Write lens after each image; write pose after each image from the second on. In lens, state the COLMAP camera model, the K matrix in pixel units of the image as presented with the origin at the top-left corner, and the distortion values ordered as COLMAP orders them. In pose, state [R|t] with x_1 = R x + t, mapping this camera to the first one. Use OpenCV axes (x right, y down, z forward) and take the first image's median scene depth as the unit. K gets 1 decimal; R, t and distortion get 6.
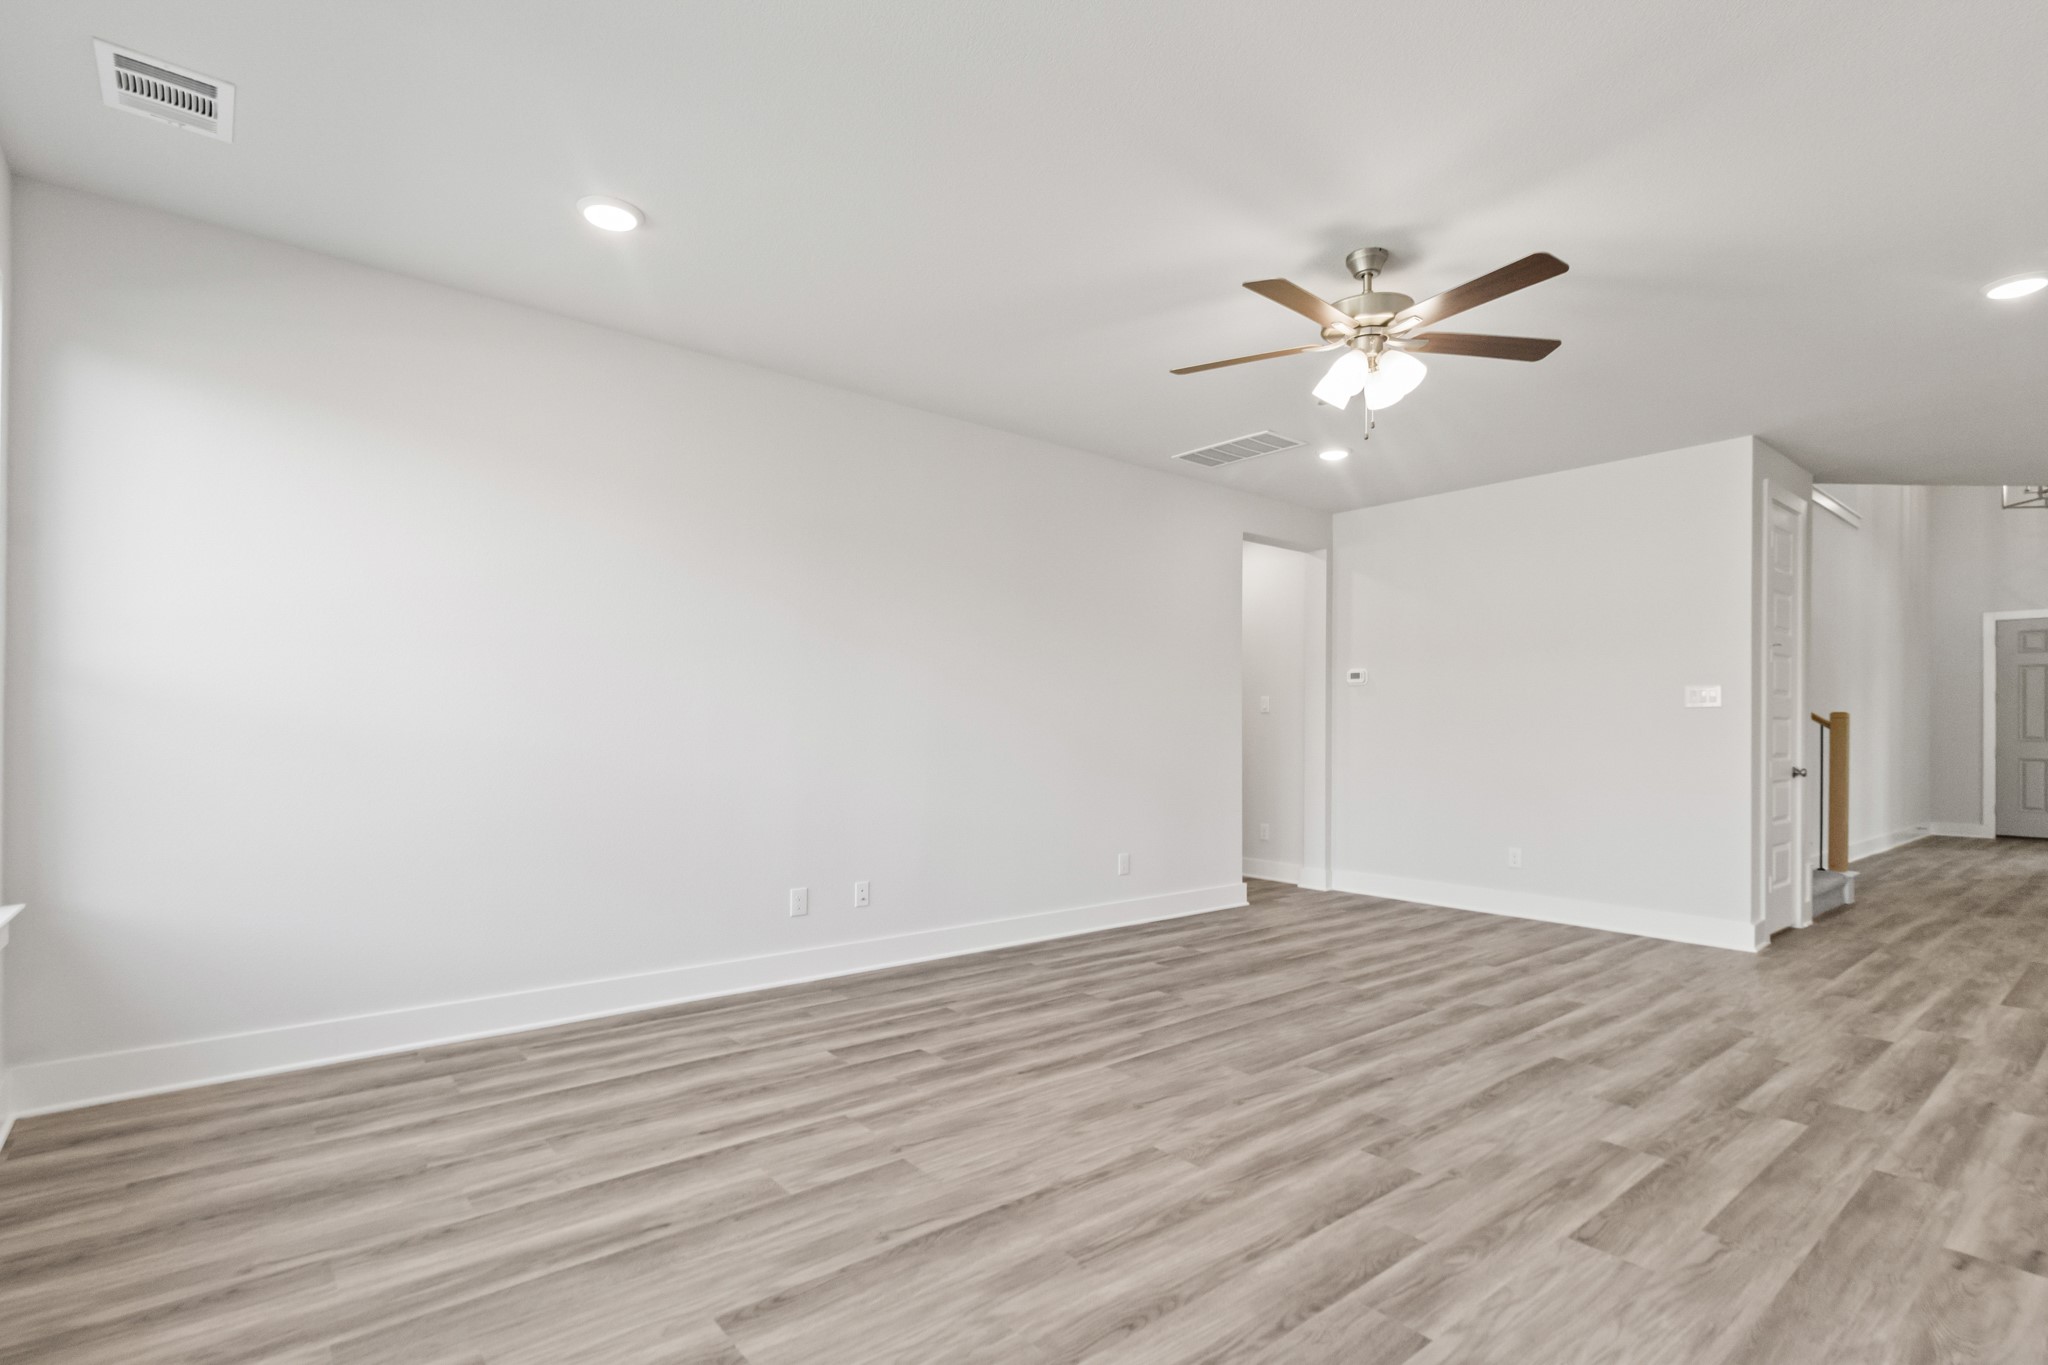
lens RADIAL K [[991.0, 0, 1014.6], [0, 991.0, 737.4], [0, 0, 1]] dist [0.002066, 0.000372]
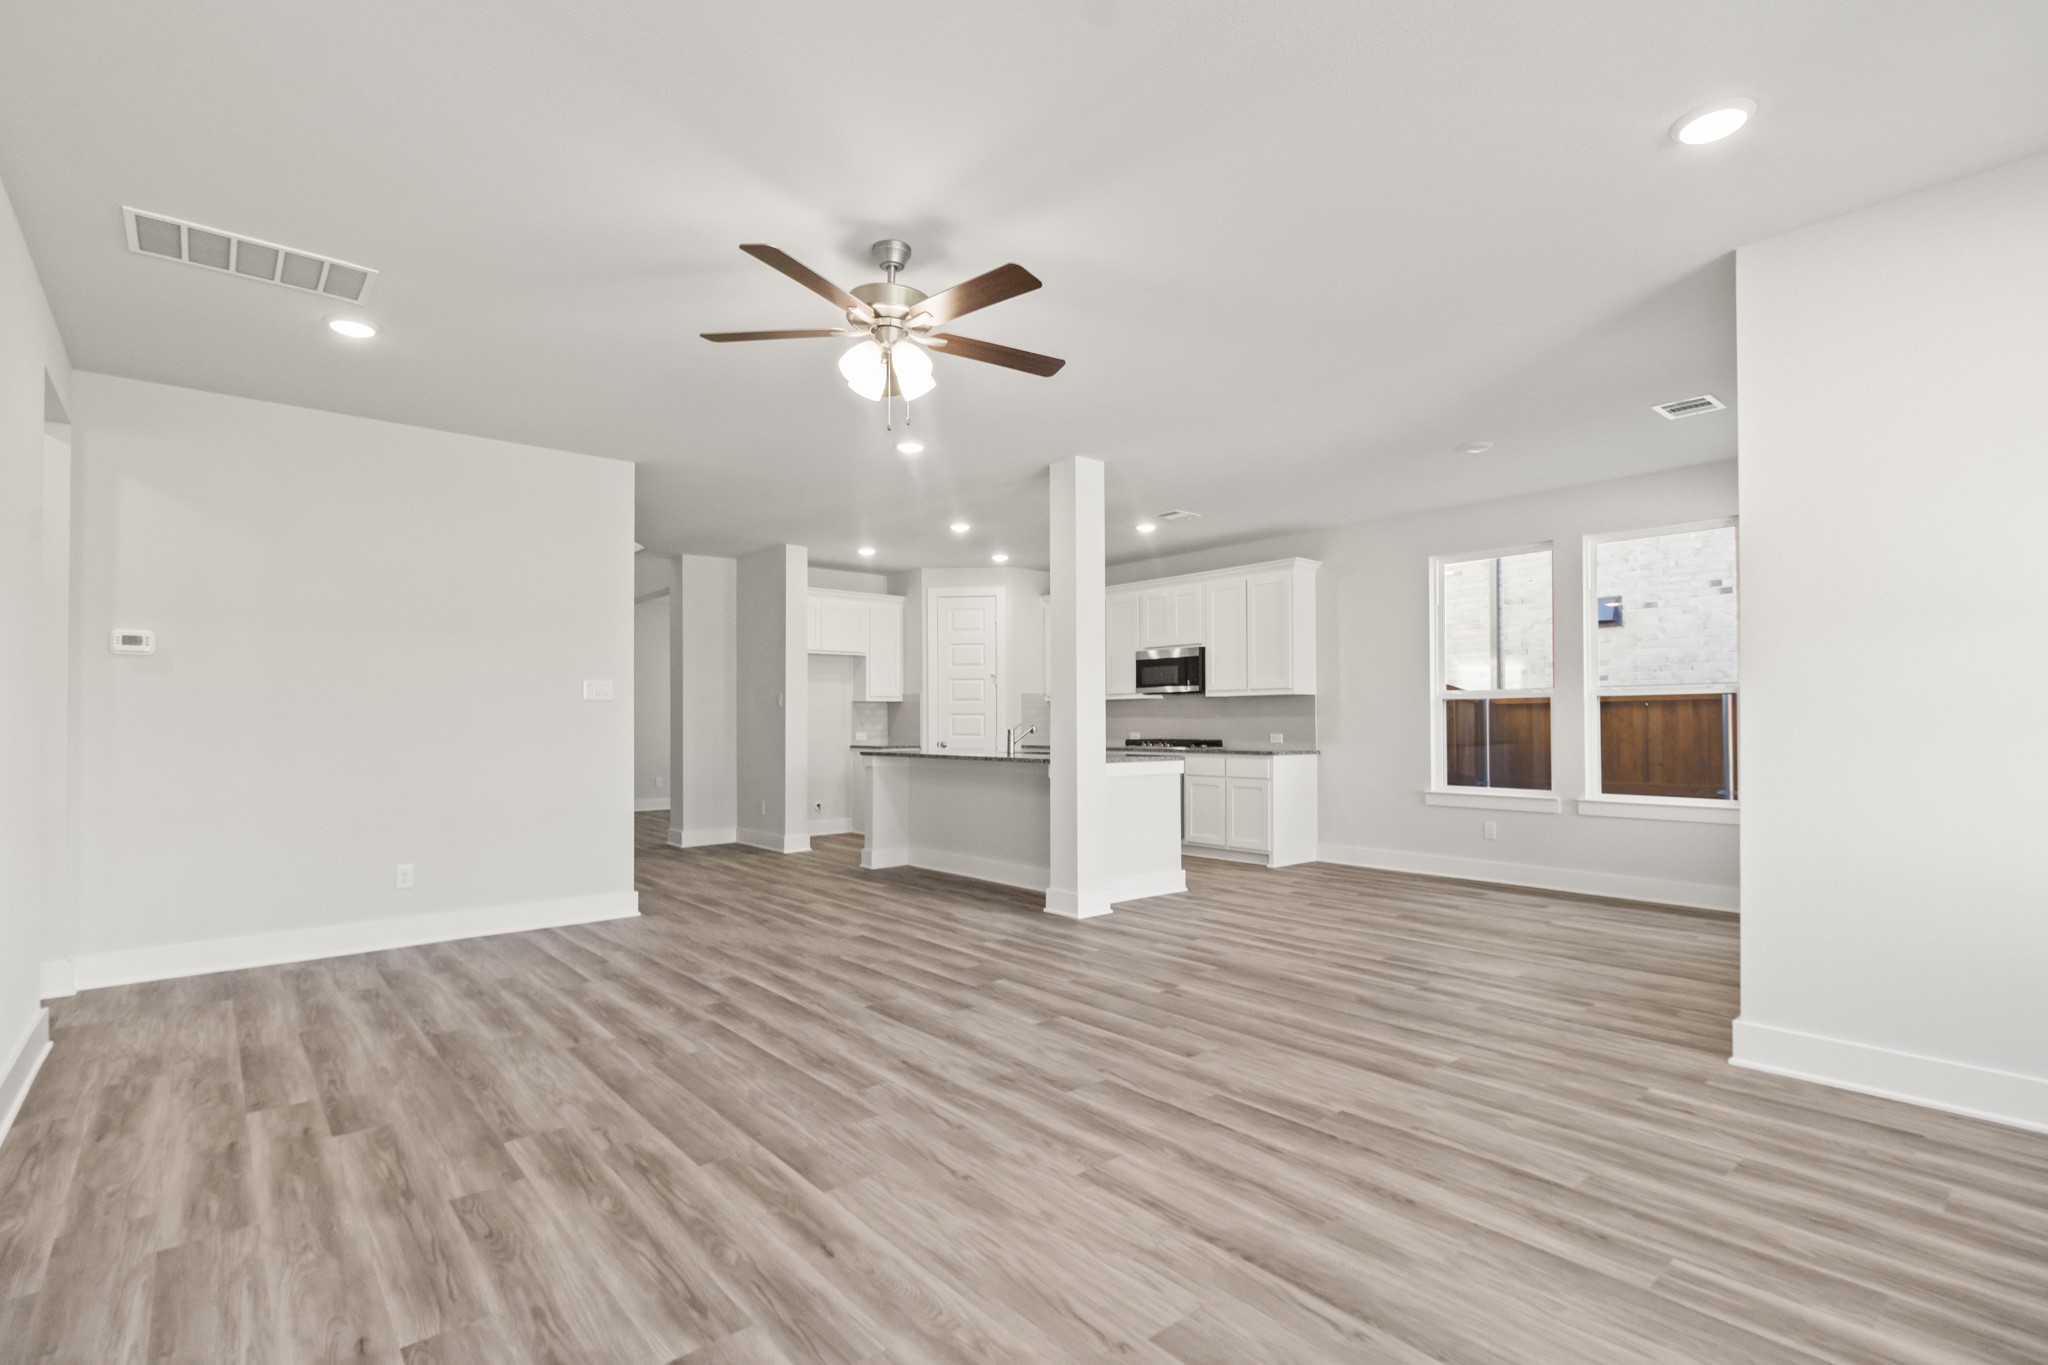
lens RADIAL K [[971.9, 0, 1021.0], [0, 971.9, 709.9], [0, 0, 1]] dist [0.003554, 0.000296]
pose [[-0.020925, 0.004311, 0.999772, -0.664908], [0.014589, 0.999886, -0.004006, -0.026206], [-0.999675, 0.014502, -0.020985, 0.890786]]
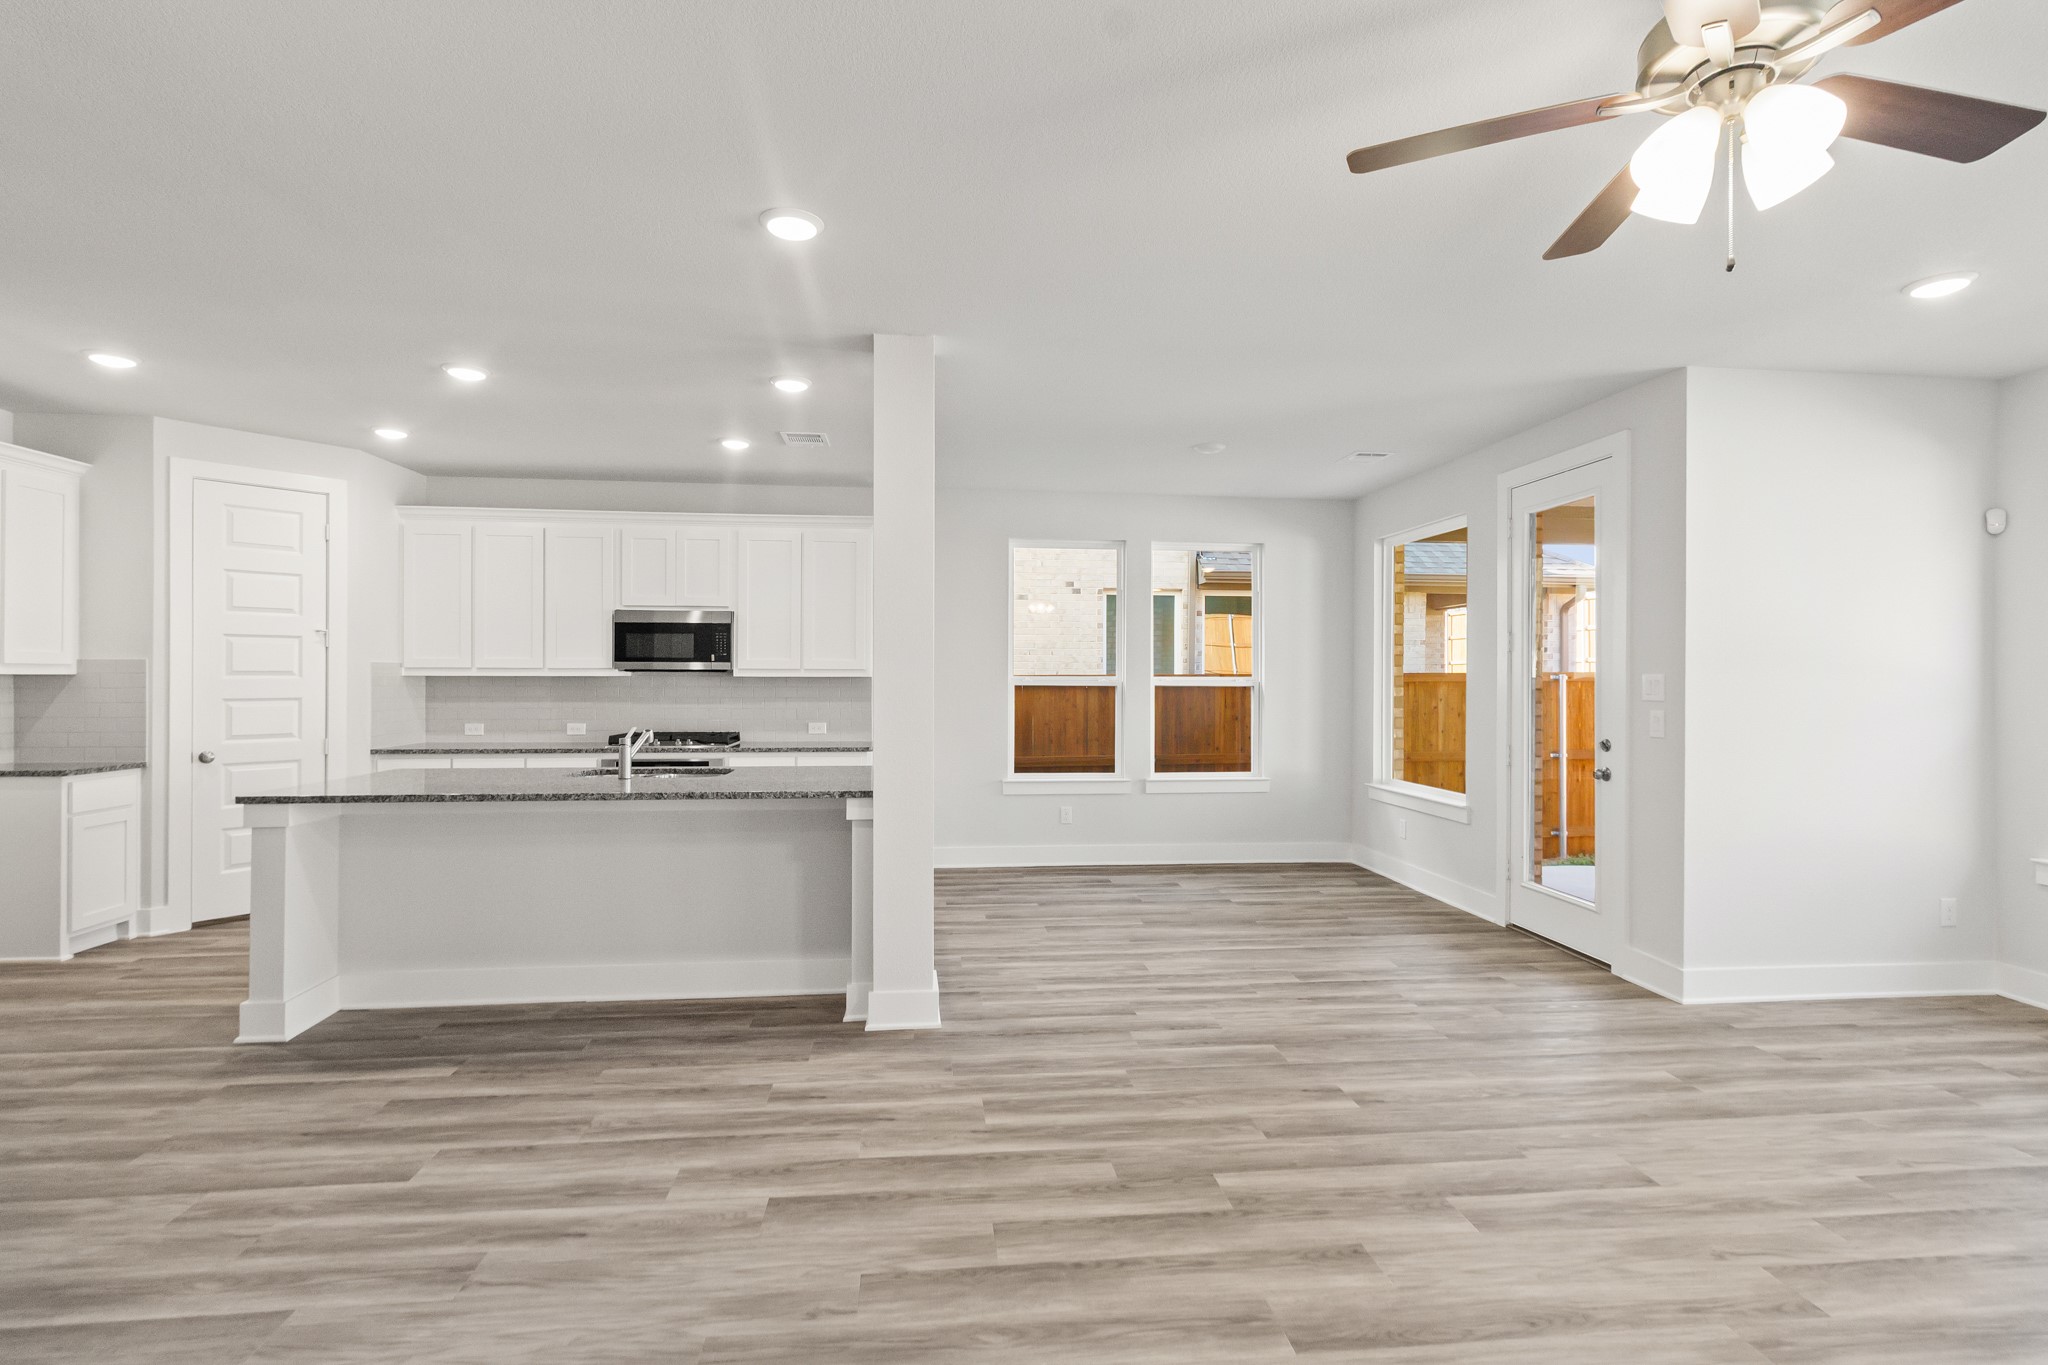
lens RADIAL K [[952.6, 0, 1022.2], [0, 952.6, 670.7], [0, 0, 1]] dist [0.001377, -0.000274]
pose [[-0.834721, -0.008424, 0.550609, 0.396359], [-0.004454, 0.999954, 0.008546, -0.099101], [-0.550655, 0.004681, -0.834720, 1.679662]]
